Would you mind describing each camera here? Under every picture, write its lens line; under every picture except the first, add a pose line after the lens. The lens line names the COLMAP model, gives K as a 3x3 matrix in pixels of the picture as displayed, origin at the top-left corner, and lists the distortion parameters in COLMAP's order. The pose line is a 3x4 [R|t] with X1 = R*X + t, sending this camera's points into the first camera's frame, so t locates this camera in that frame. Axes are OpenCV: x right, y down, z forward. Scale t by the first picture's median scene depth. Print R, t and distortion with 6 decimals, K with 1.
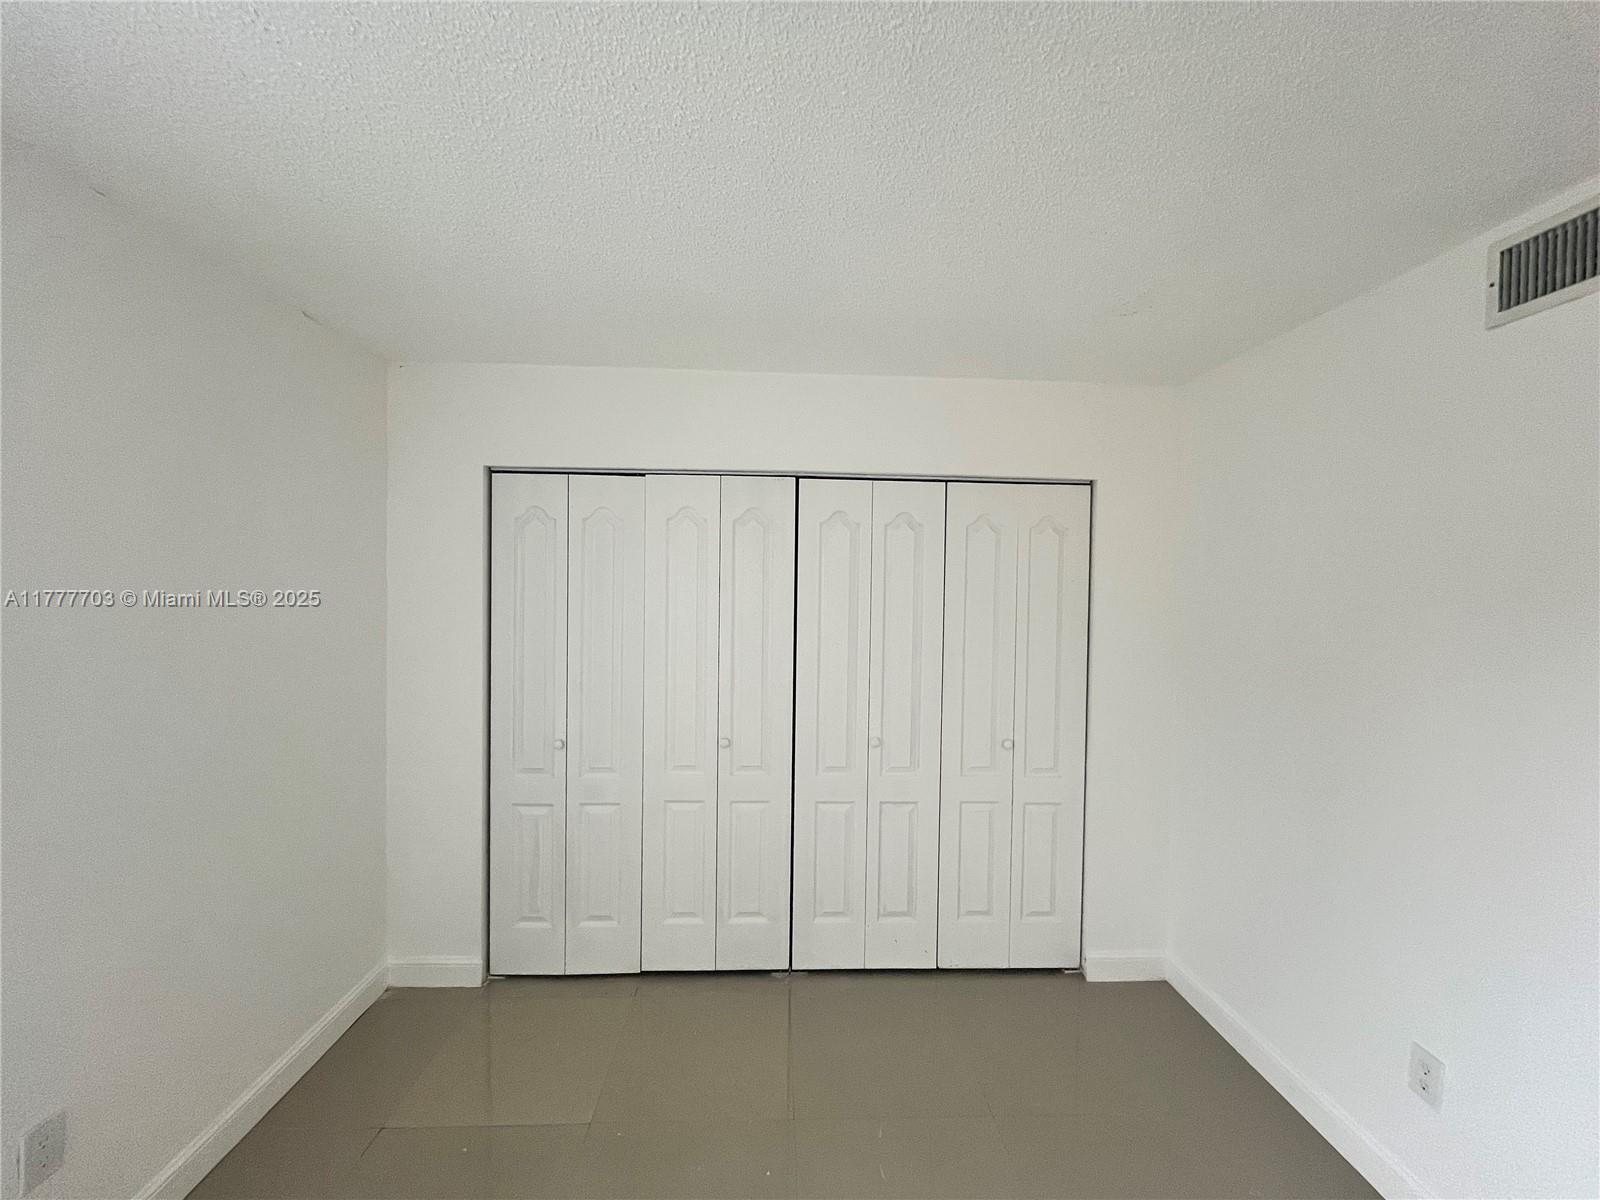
lens RADIAL K [[643.5, 0, 801.5], [0, 643.5, 602.6], [0, 0, 1]] dist [-0.001387, -0.000729]
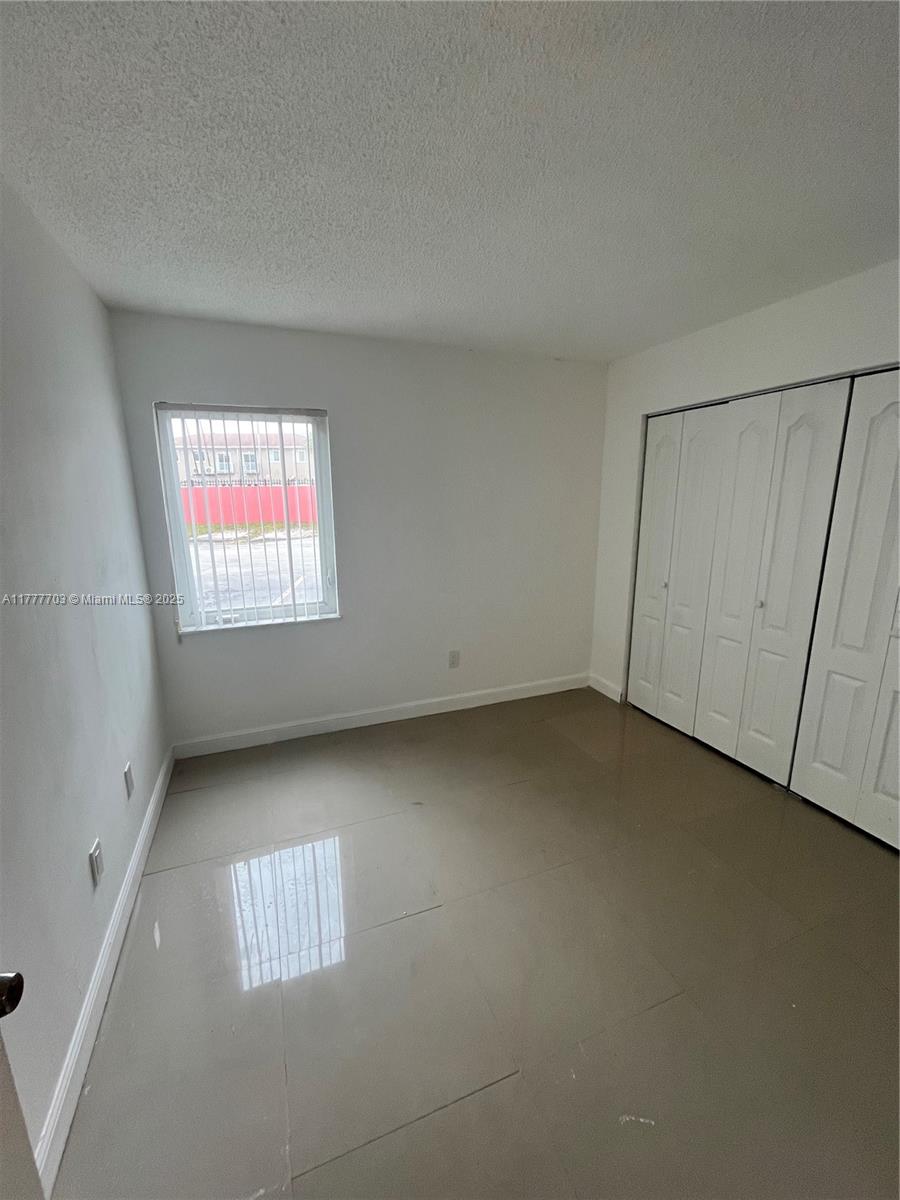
lens RADIAL K [[482.6, 0, 443.4], [0, 482.6, 600.0], [0, 0, 1]] dist [-0.001387, -0.000729]
pose [[0.321423, 0.191455, -0.927379, 0.951893], [-0.012077, 0.980097, 0.198152, 0.033479], [0.946859, -0.052490, 0.317338, 0.108897]]
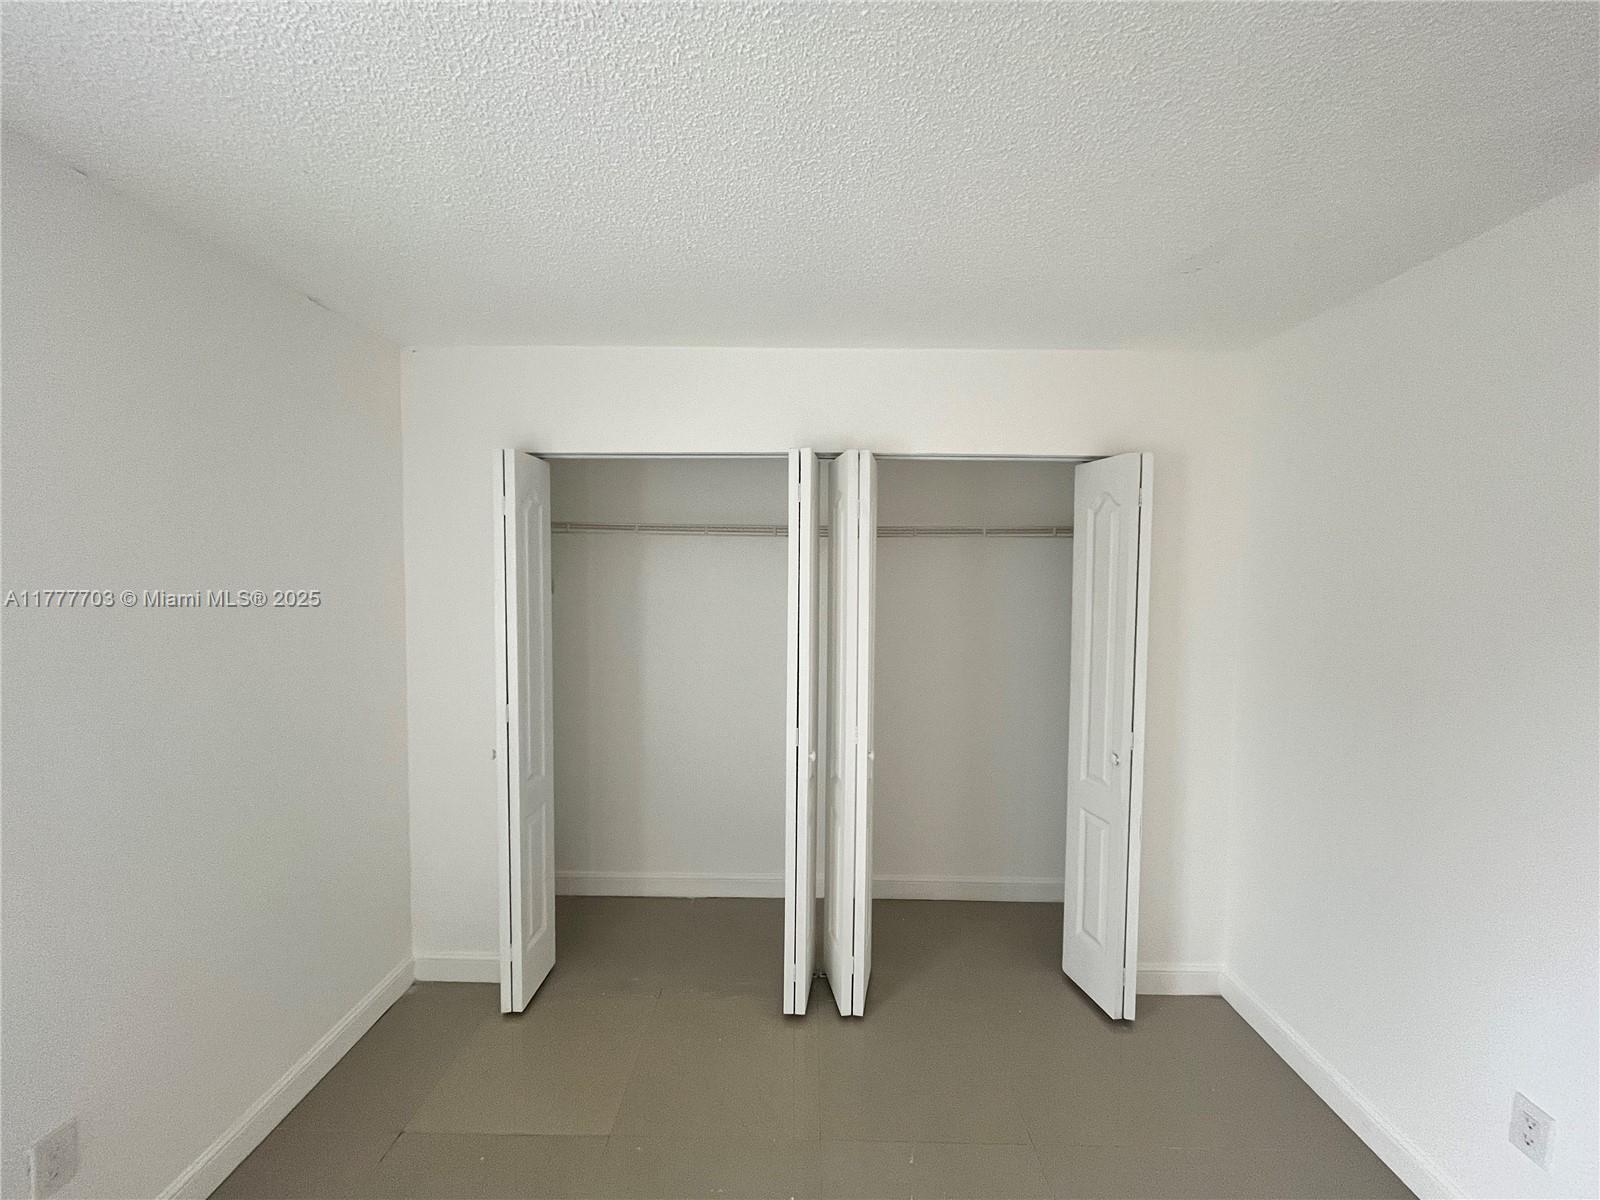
lens RADIAL K [[643.5, 0, 802.0], [0, 643.5, 601.0], [0, 0, 1]] dist [-0.001387, -0.000729]
pose [[0.998558, -0.003520, -0.053577, 0.018570], [0.004983, 0.999617, 0.027206, -0.022501], [0.053461, -0.027433, 0.998193, 0.084304]]
